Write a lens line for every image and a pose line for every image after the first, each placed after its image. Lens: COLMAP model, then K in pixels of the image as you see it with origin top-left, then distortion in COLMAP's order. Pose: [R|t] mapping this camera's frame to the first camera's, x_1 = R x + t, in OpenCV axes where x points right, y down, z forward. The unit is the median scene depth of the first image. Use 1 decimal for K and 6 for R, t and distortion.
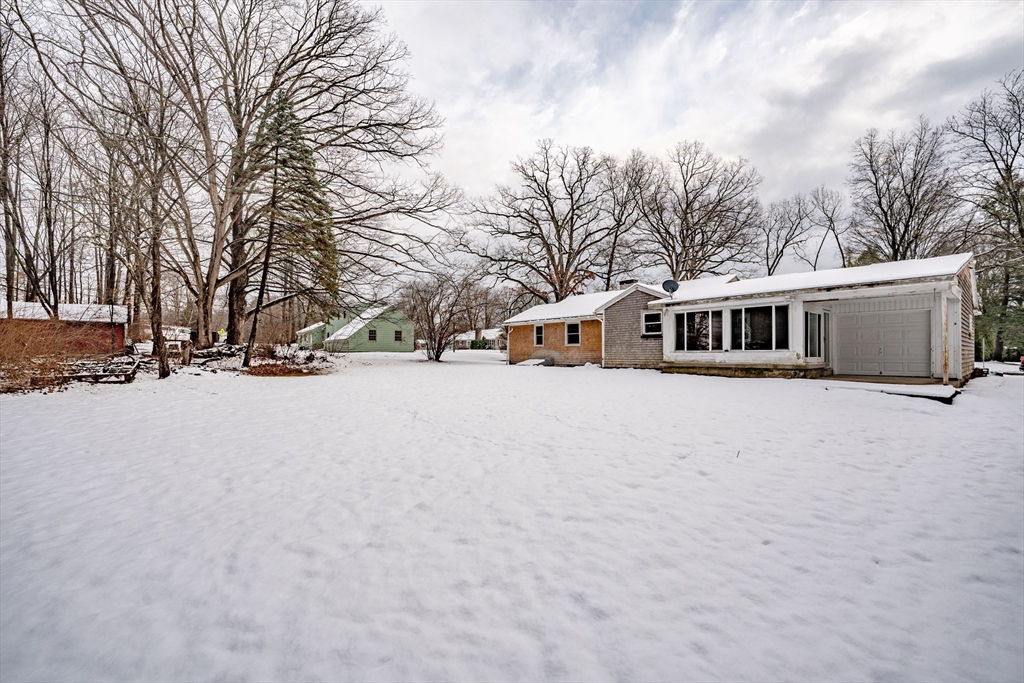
lens RADIAL K [[416.7, 0, 527.6], [0, 416.7, 335.3], [0, 0, 1]] dist [-0.000832, -0.000174]
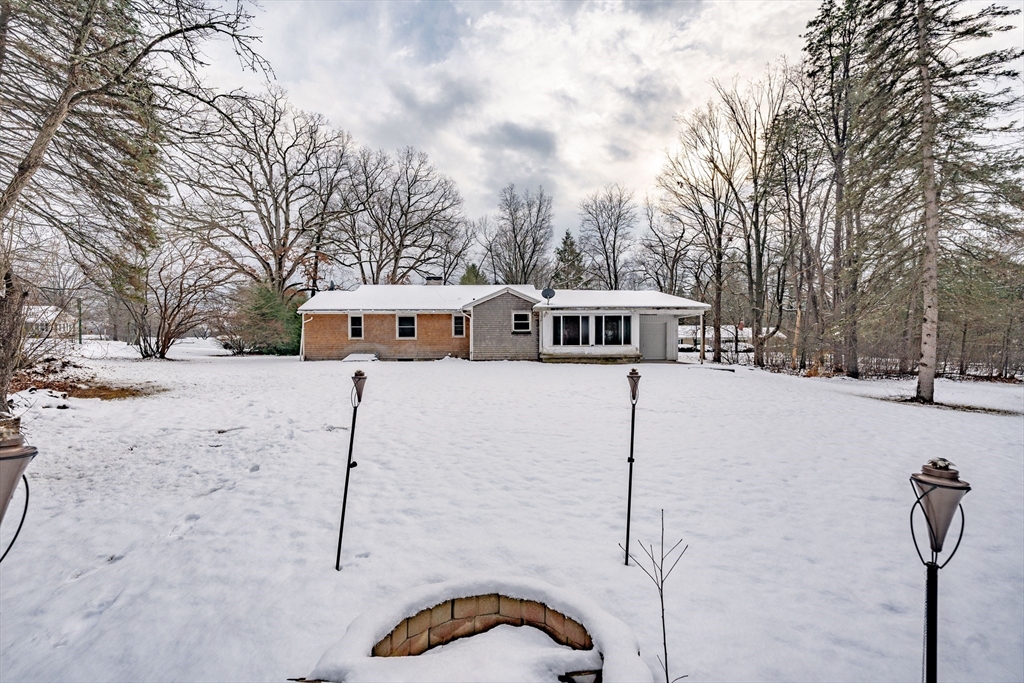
lens RADIAL K [[404.1, 0, 517.7], [0, 404.1, 339.7], [0, 0, 1]] dist [0.001483, -0.000353]
pose [[0.642914, 0.003221, 0.765931, -0.605030], [-0.031470, 0.999258, 0.022214, -0.003482], [-0.765291, -0.038386, 0.642539, 0.268950]]
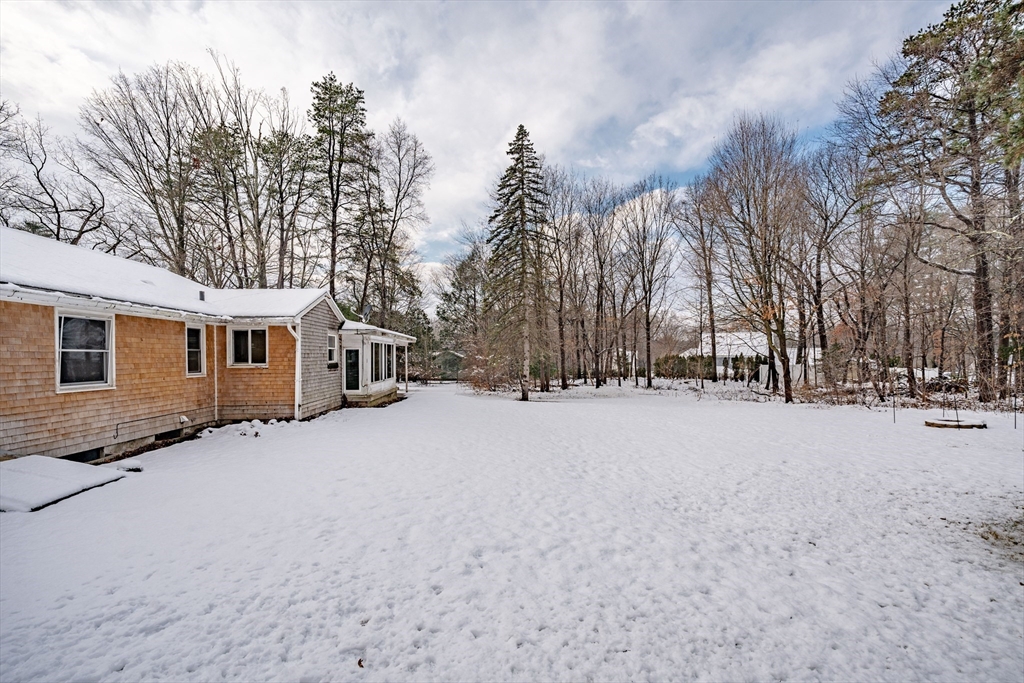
lens RADIAL K [[412.3, 0, 477.1], [0, 412.3, 357.3], [0, 0, 1]] dist [-0.000345, -0.000210]
pose [[-0.720146, -0.002071, 0.693819, -0.420389], [-0.032639, 0.998990, -0.030895, 0.001780], [-0.693054, -0.044895, -0.719486, 1.385537]]
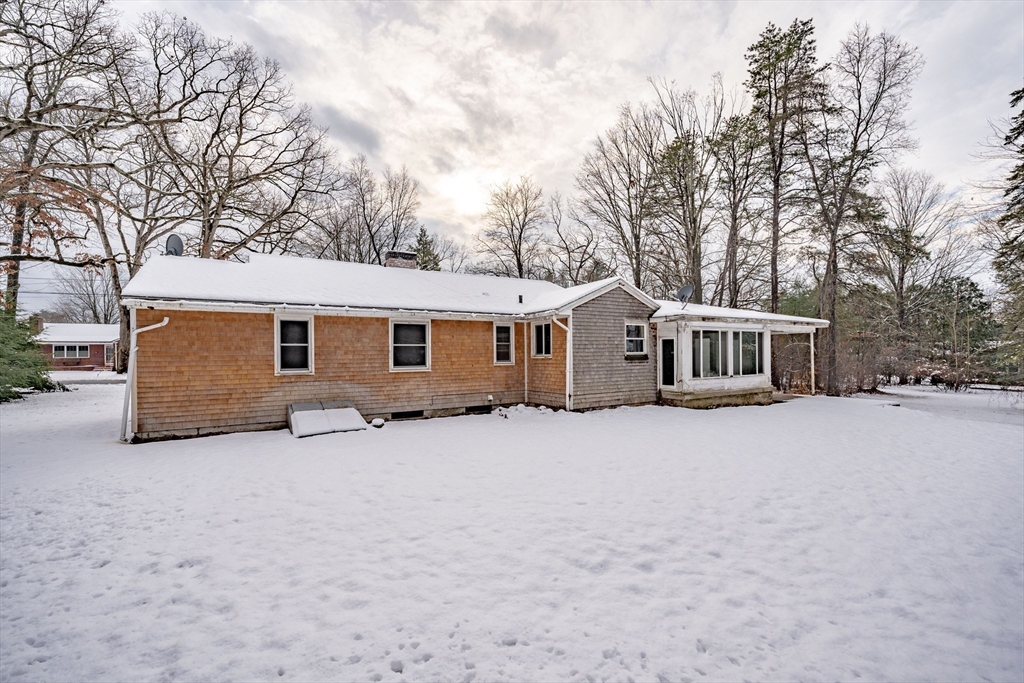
lens RADIAL K [[406.2, 0, 513.4], [0, 406.2, 350.5], [0, 0, 1]] dist [-0.000672, -0.000575]
pose [[0.208441, 0.002537, 0.978032, -0.422924], [-0.035996, 0.999339, 0.005080, -0.005384], [-0.977372, -0.036264, 0.208394, 1.078161]]
